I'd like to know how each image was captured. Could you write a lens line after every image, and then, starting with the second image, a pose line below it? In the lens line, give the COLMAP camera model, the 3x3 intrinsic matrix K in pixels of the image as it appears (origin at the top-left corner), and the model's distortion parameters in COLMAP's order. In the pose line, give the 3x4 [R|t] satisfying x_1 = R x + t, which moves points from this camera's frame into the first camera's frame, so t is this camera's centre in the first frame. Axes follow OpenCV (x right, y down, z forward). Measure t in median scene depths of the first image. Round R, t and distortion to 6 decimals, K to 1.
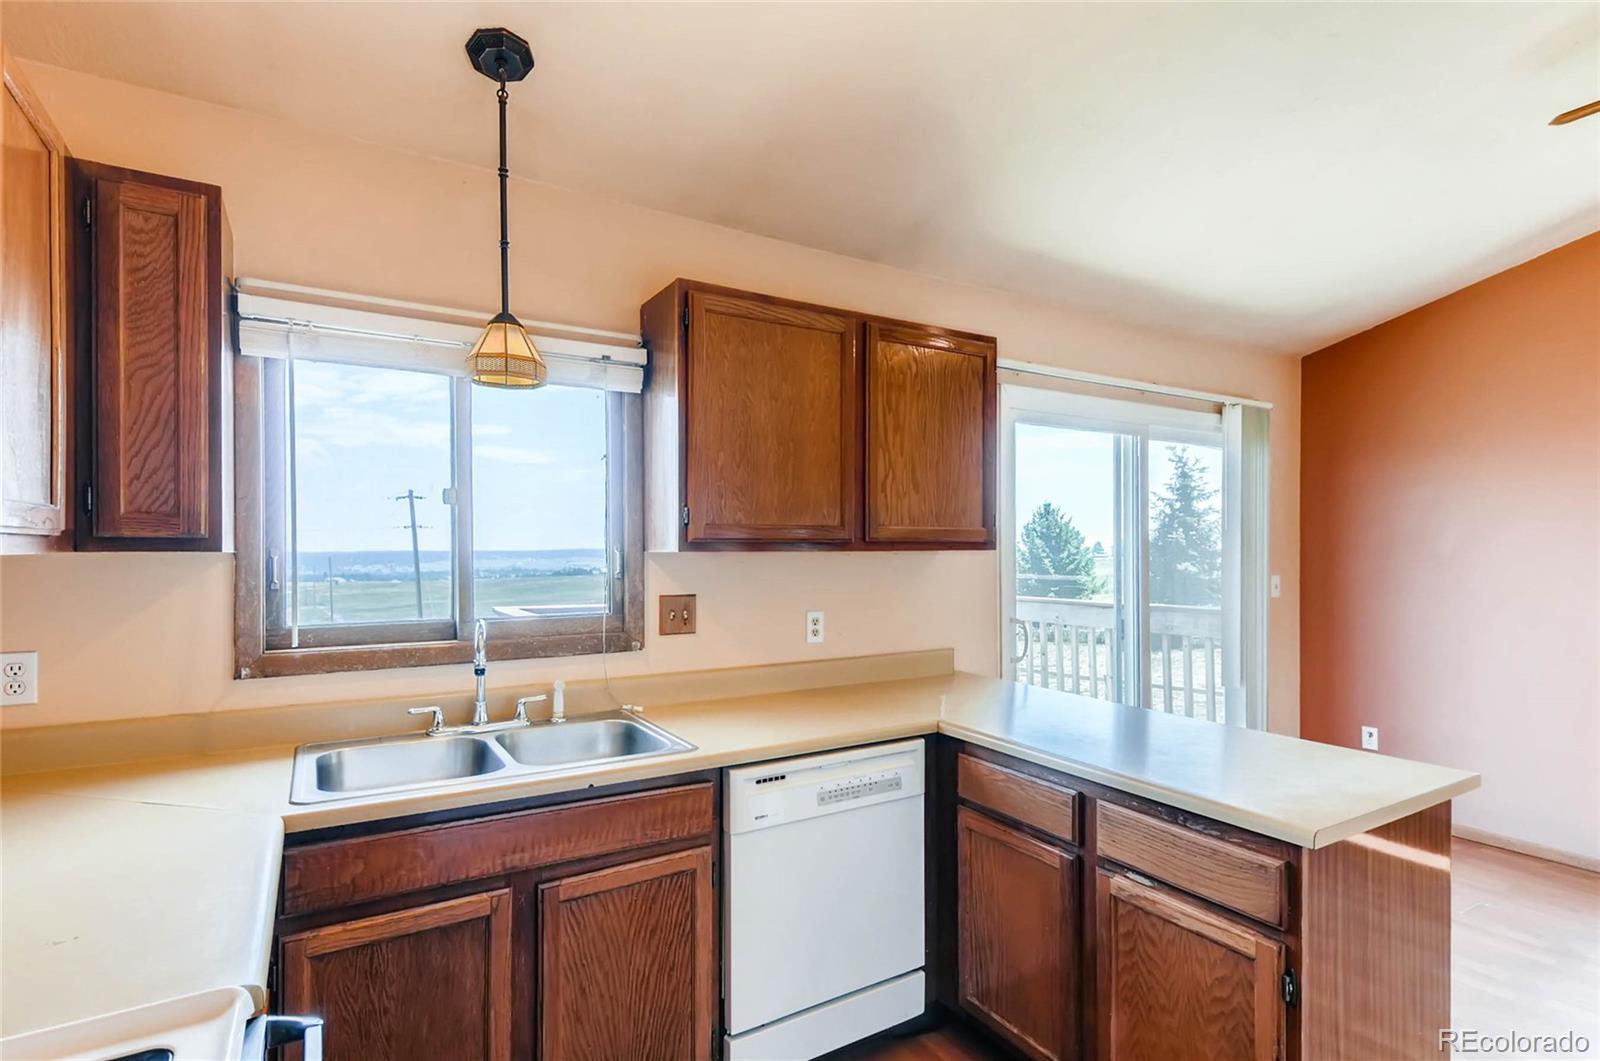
lens RADIAL K [[771.1, 0, 801.4], [0, 771.1, 553.2], [0, 0, 1]] dist [0.027879, -0.009542]
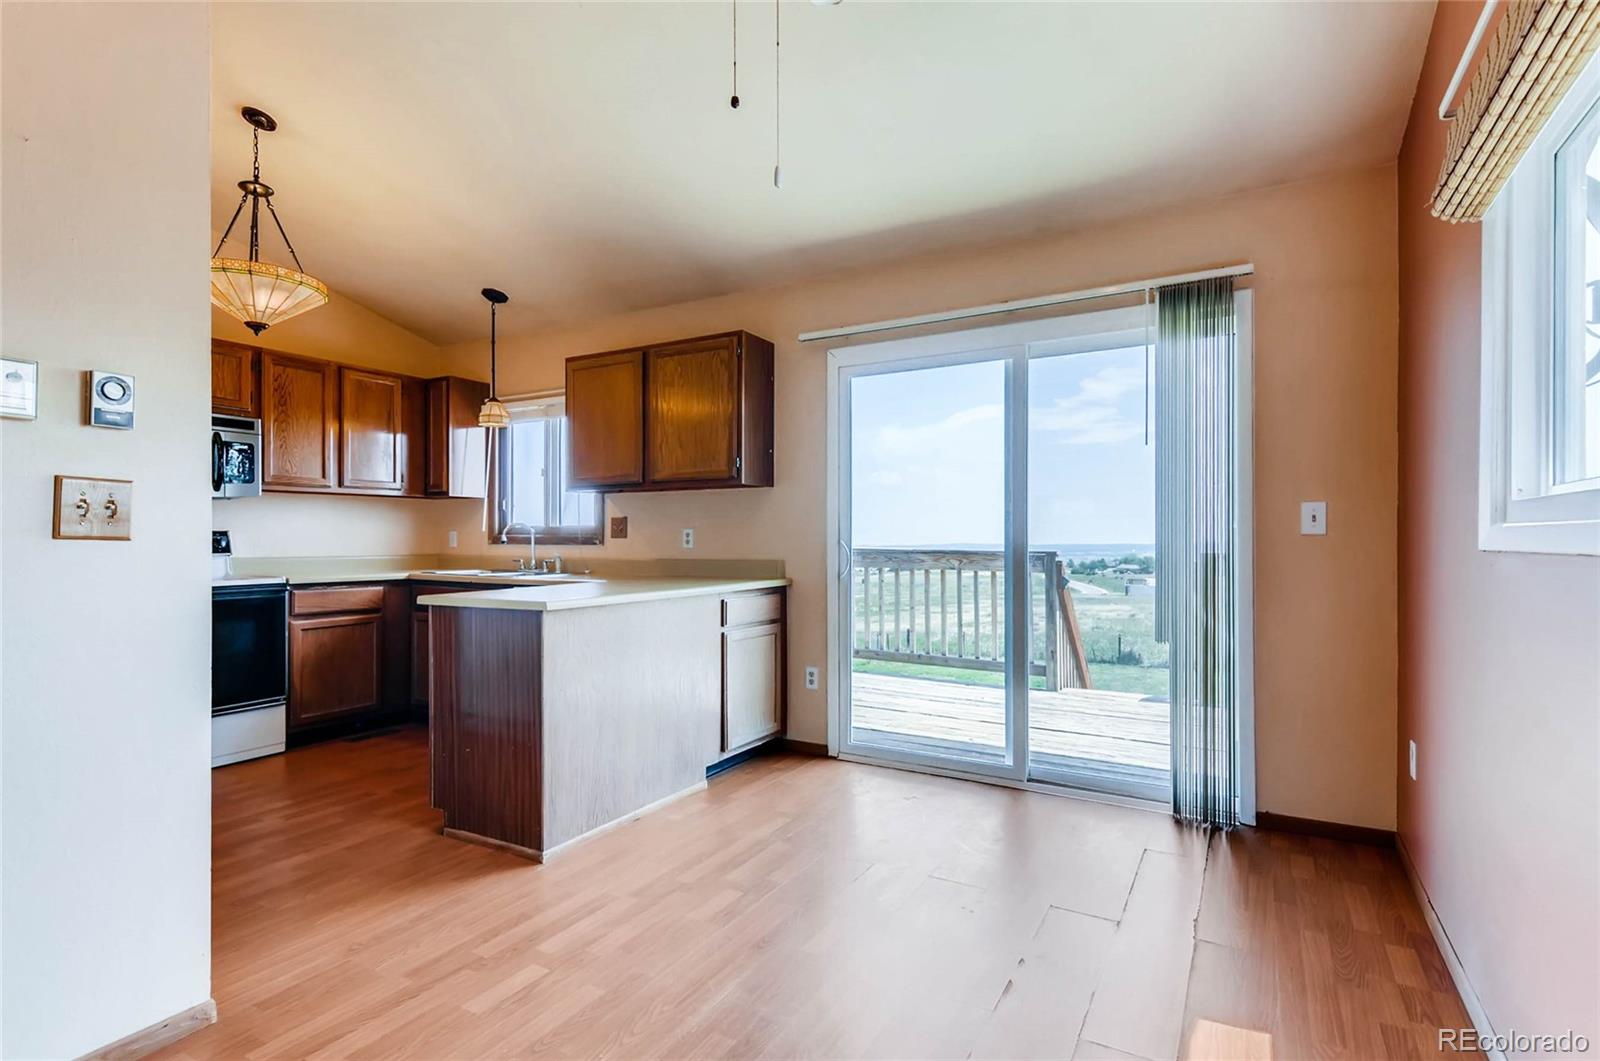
lens RADIAL K [[771.1, 0, 804.9], [0, 771.1, 538.0], [0, 0, 1]] dist [0.027879, -0.009542]
pose [[0.486006, 0.001990, -0.873953, 1.676113], [-0.006687, 0.999977, -0.001442, 0.104494], [0.873930, 0.006545, 0.486008, 0.478711]]
